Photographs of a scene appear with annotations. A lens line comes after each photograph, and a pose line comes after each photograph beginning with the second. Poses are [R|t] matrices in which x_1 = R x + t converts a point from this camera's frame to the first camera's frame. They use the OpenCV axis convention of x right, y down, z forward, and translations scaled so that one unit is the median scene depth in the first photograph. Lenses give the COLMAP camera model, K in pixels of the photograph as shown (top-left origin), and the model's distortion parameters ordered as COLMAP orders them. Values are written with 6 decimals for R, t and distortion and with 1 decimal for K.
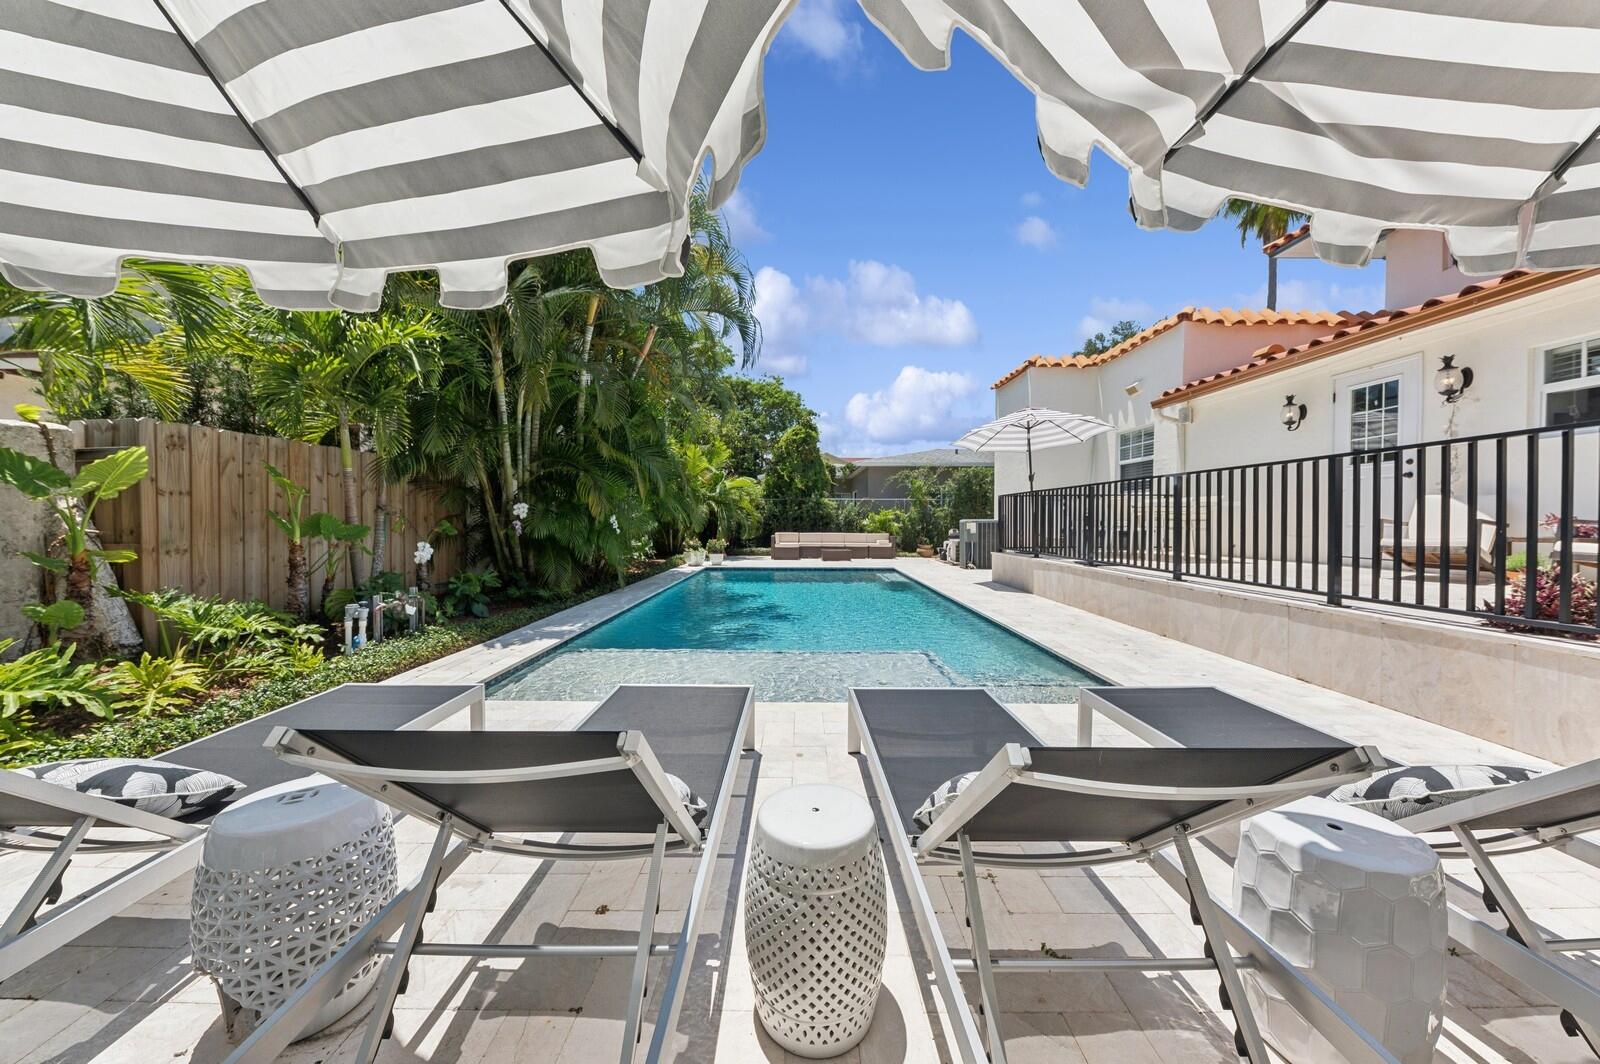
lens RADIAL K [[545.5, 0, 800.0], [0, 545.5, 532.0], [0, 0, 1]] dist [0.000888, -0.005147]
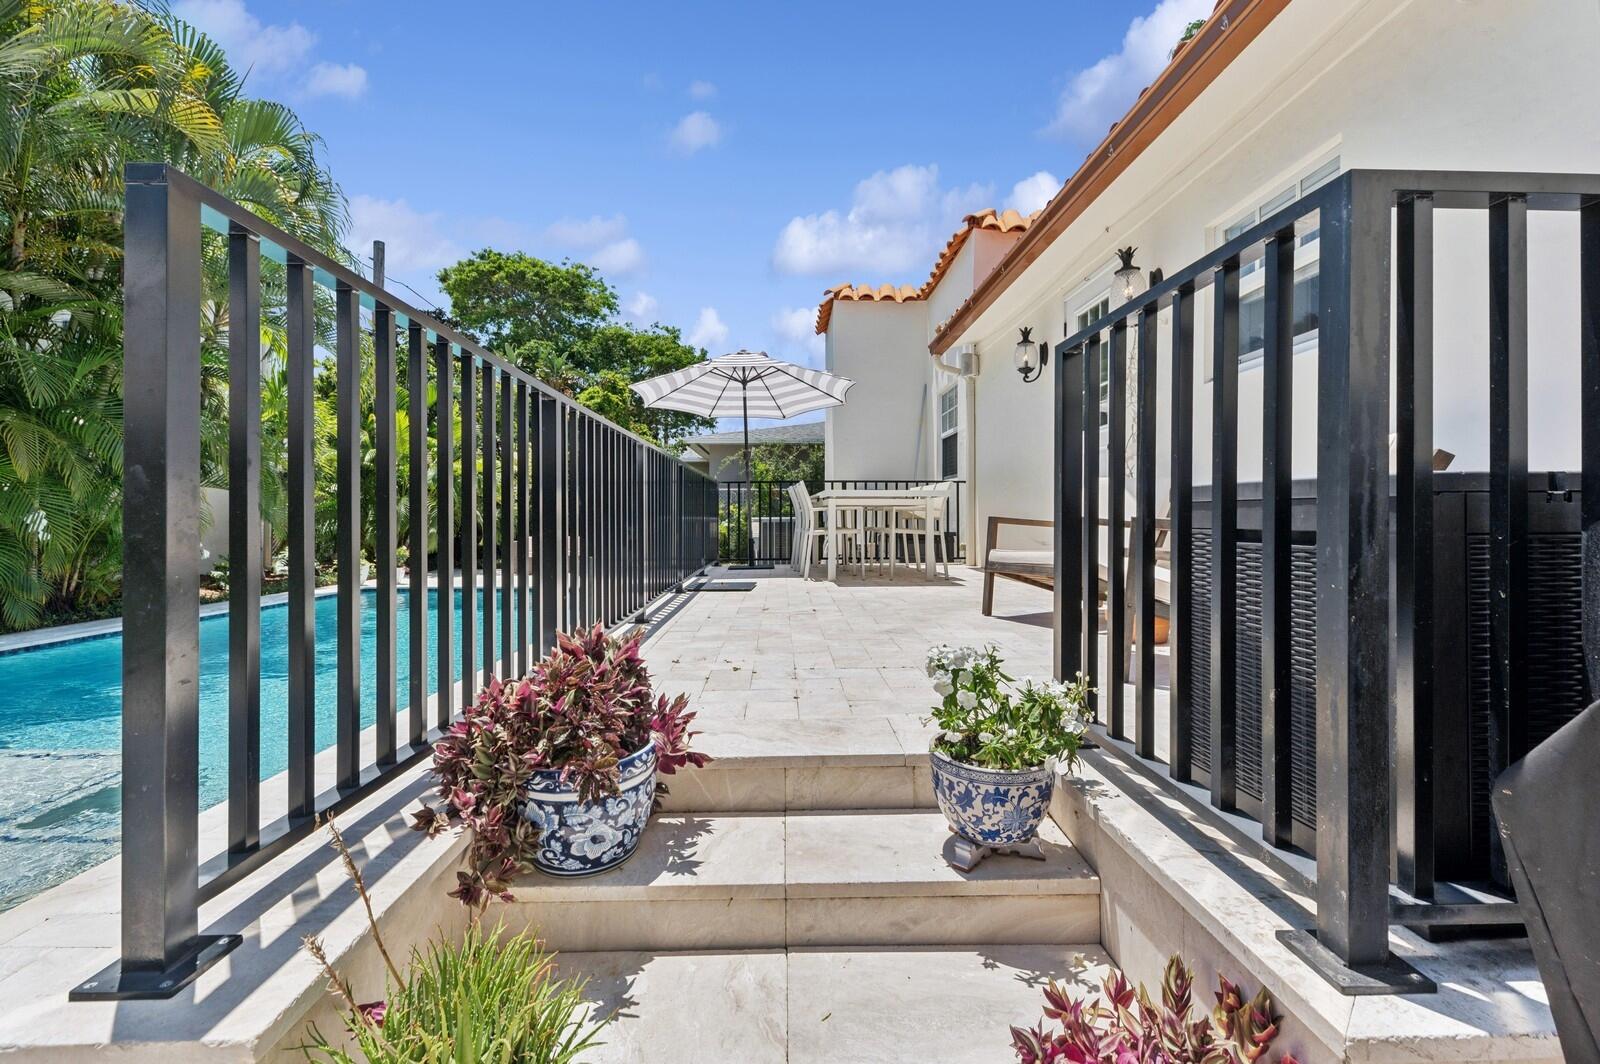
lens RADIAL K [[697.3, 0, 800.0], [0, 697.3, 532.0], [0, 0, 1]] dist [-0.031675, 0.000039]
pose [[0.999704, 0.001818, 0.024261, 0.370322], [-0.001800, 0.999998, -0.000757, -0.003575], [-0.024262, 0.000713, 0.999705, 0.108416]]
